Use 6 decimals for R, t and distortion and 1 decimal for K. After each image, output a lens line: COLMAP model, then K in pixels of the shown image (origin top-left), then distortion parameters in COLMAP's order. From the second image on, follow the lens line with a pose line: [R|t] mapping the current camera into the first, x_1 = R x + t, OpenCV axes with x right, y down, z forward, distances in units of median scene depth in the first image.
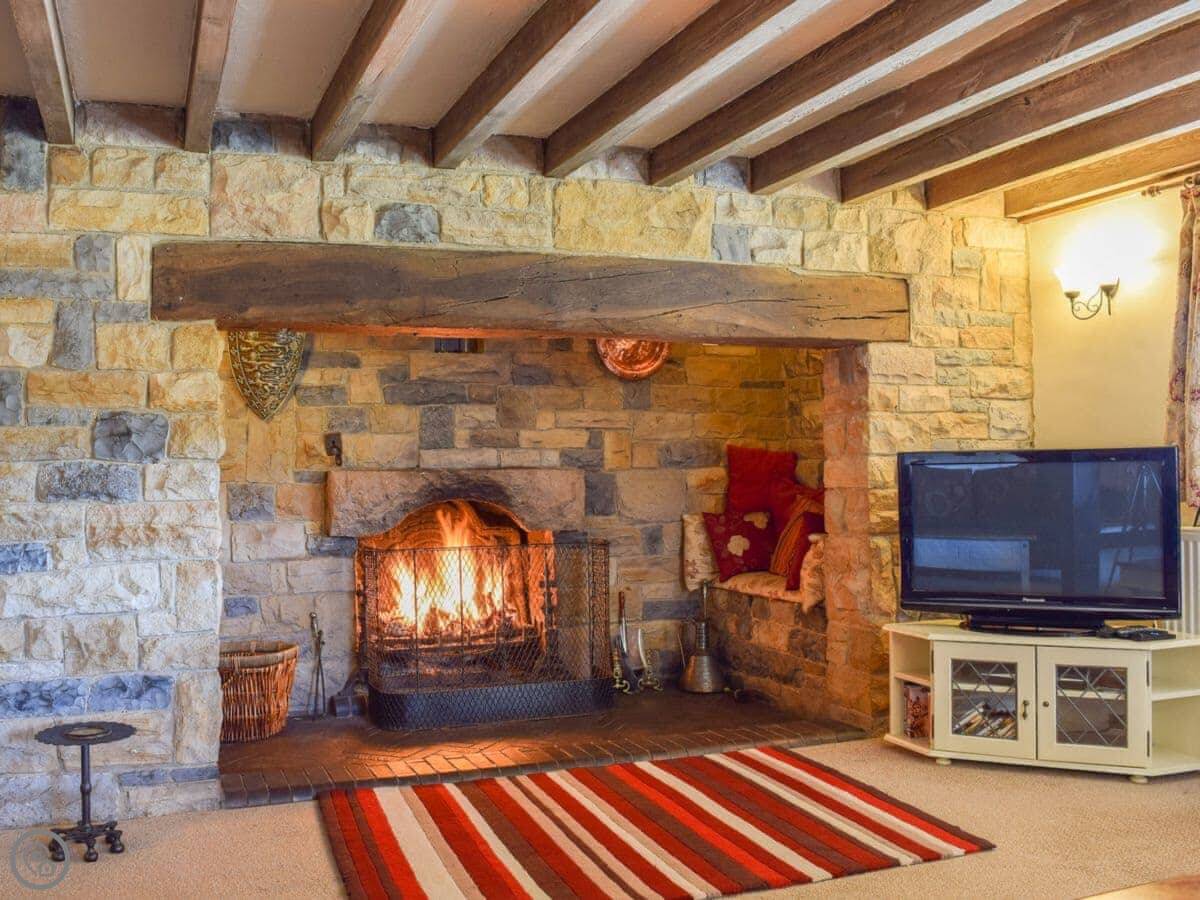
lens RADIAL K [[1075.8, 0, 508.5], [0, 1075.8, 448.0], [0, 0, 1]] dist [-0.095698, 0.003342]
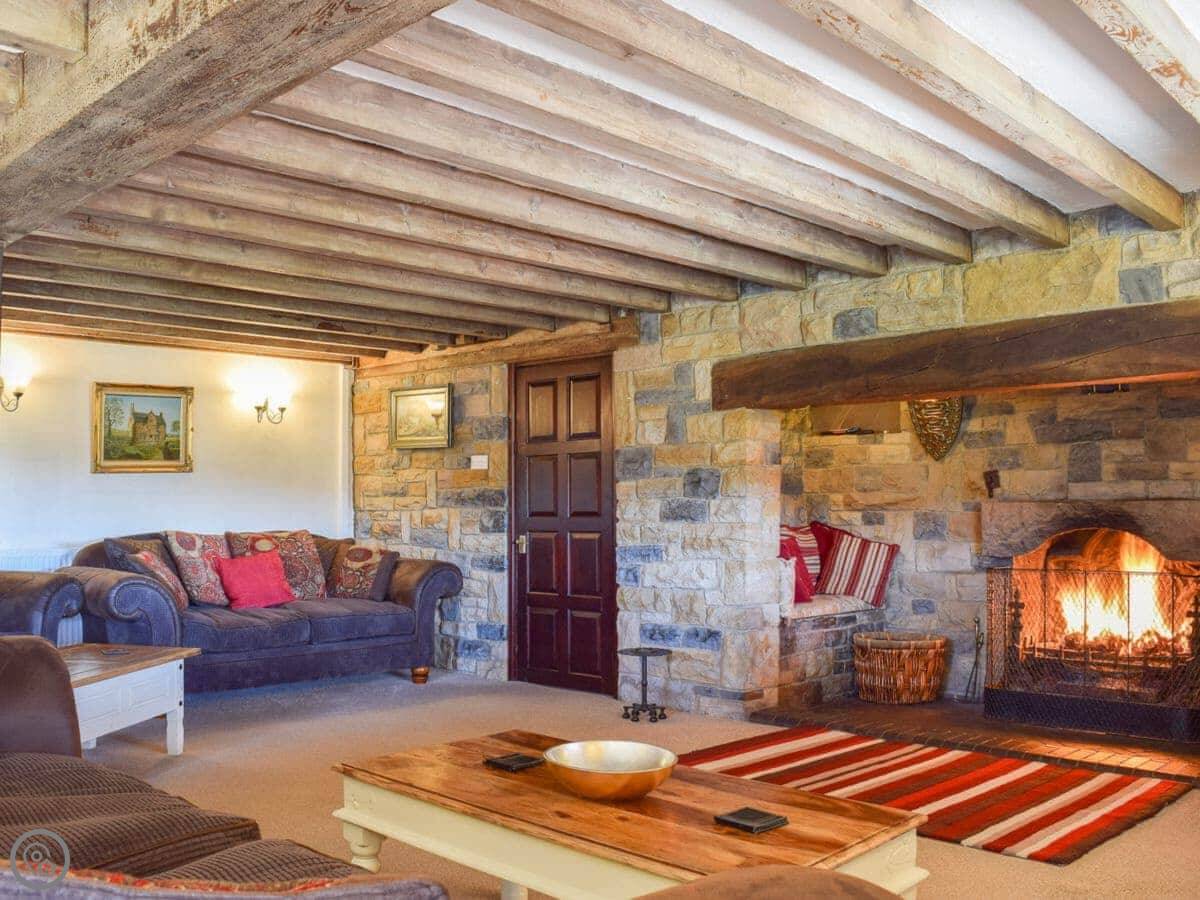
lens RADIAL K [[1076.2, 0, 597.5], [0, 1076.2, 477.0], [0, 0, 1]] dist [-0.067454, -0.003858]
pose [[0.472097, -0.013833, -0.881438, 0.825229], [0.021910, 0.999752, -0.003955, -0.013726], [0.881274, -0.017445, 0.472283, 0.054250]]
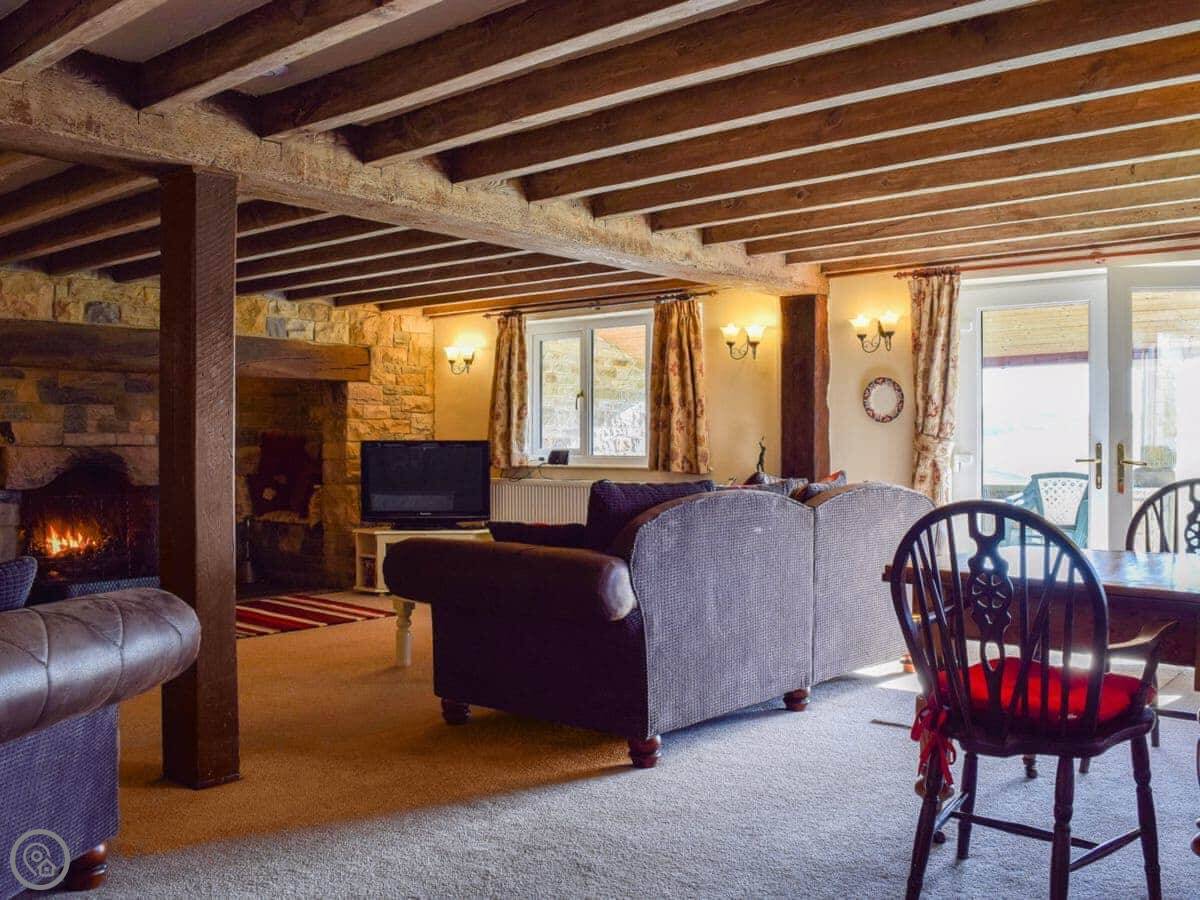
lens RADIAL K [[1057.5, 0, 603.3], [0, 1057.5, 443.3], [0, 0, 1]] dist [-0.061112, 0.002092]
pose [[0.850591, 0.010797, 0.525718, -0.259488], [-0.020706, 0.999701, 0.012970, -0.024108], [-0.525421, -0.021918, 0.850560, -0.837888]]
